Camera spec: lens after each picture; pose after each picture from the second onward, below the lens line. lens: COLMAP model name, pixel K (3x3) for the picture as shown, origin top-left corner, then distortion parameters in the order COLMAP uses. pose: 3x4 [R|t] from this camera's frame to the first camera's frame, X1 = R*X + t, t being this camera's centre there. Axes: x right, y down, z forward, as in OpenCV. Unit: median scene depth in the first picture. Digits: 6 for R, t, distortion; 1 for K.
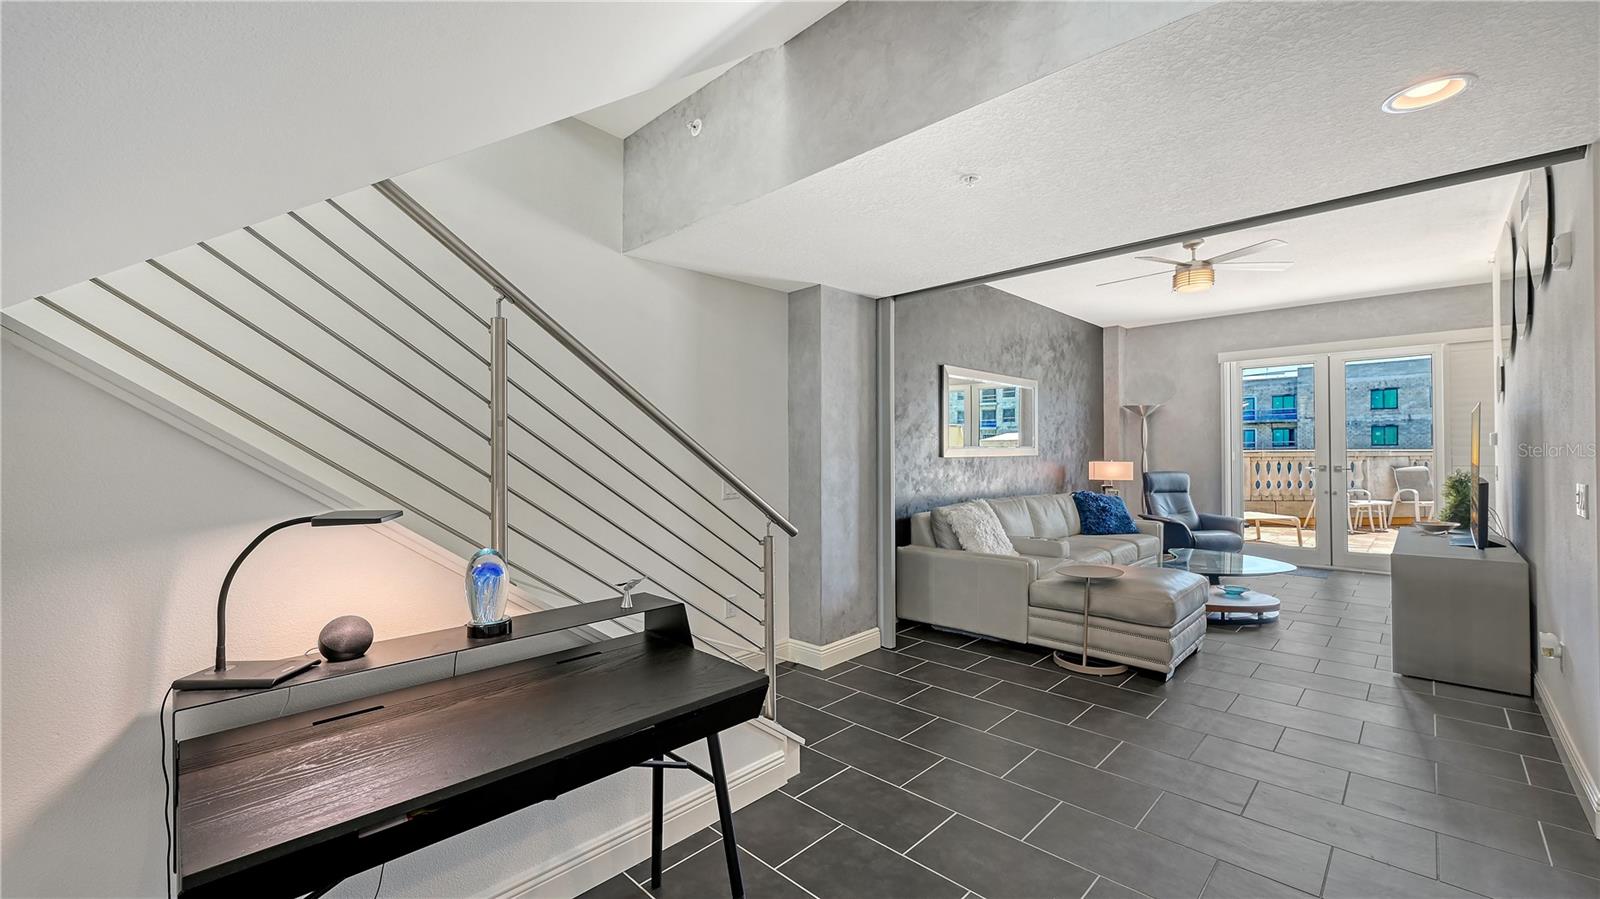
lens RADIAL K [[629.5, 0, 806.6], [0, 629.5, 450.3], [0, 0, 1]] dist [-0.001847, 0.000346]
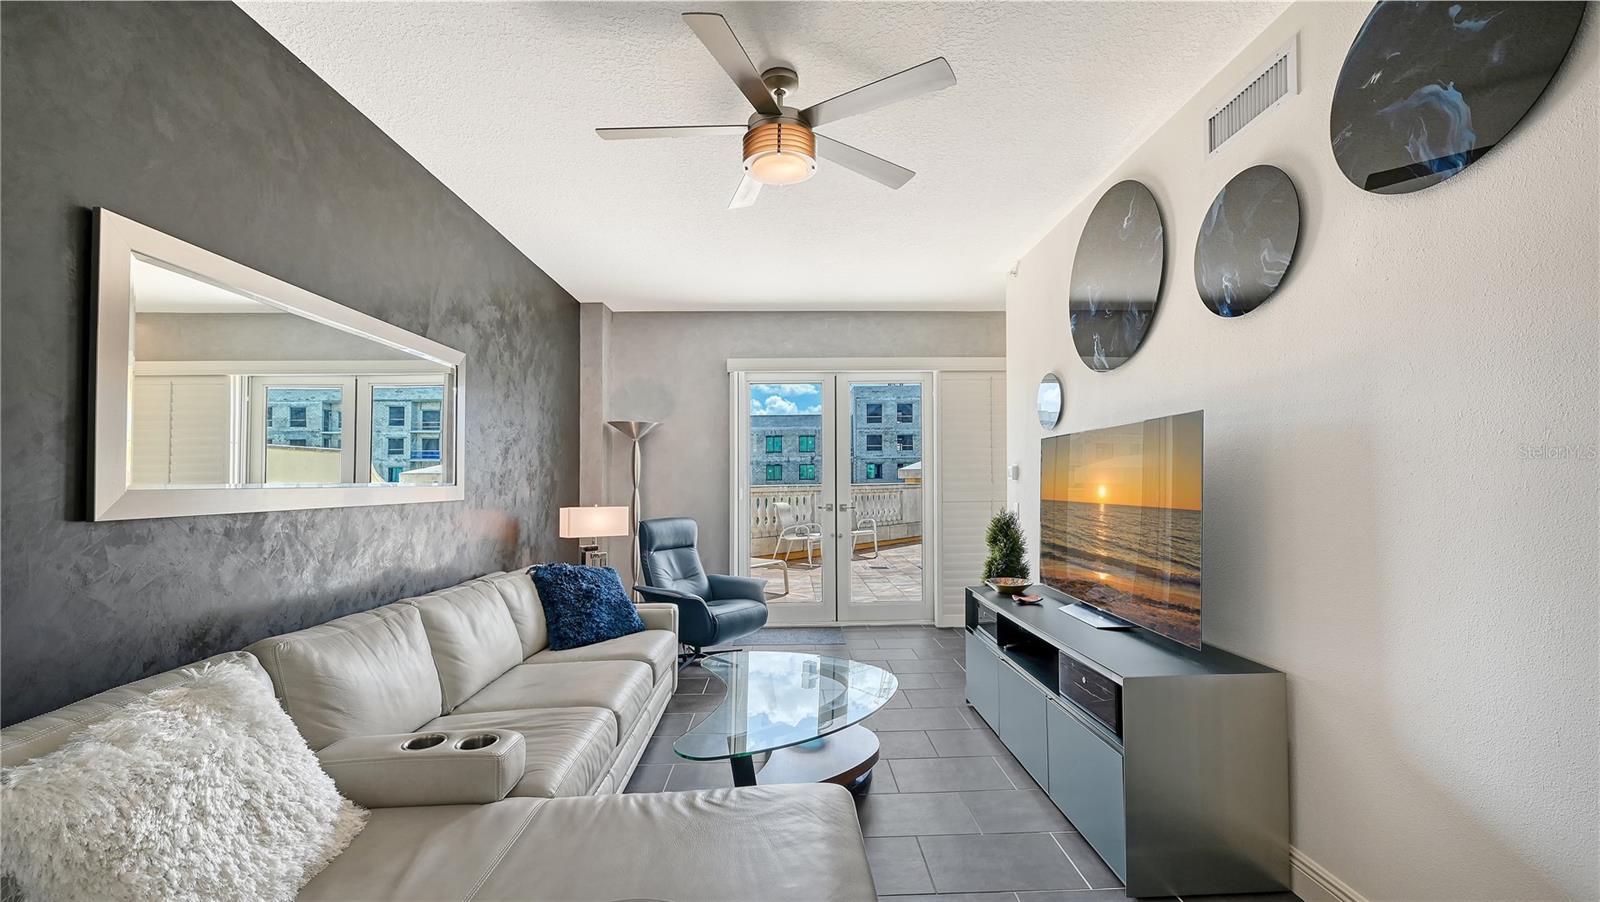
lens RADIAL K [[638.5, 0, 823.2], [0, 638.5, 455.9], [0, 0, 1]] dist [-0.000577, -0.000060]
pose [[0.673749, 0.027681, 0.738442, 0.173862], [0.005833, 0.999068, -0.042773, -0.003797], [-0.738938, 0.033126, 0.672959, 0.418705]]
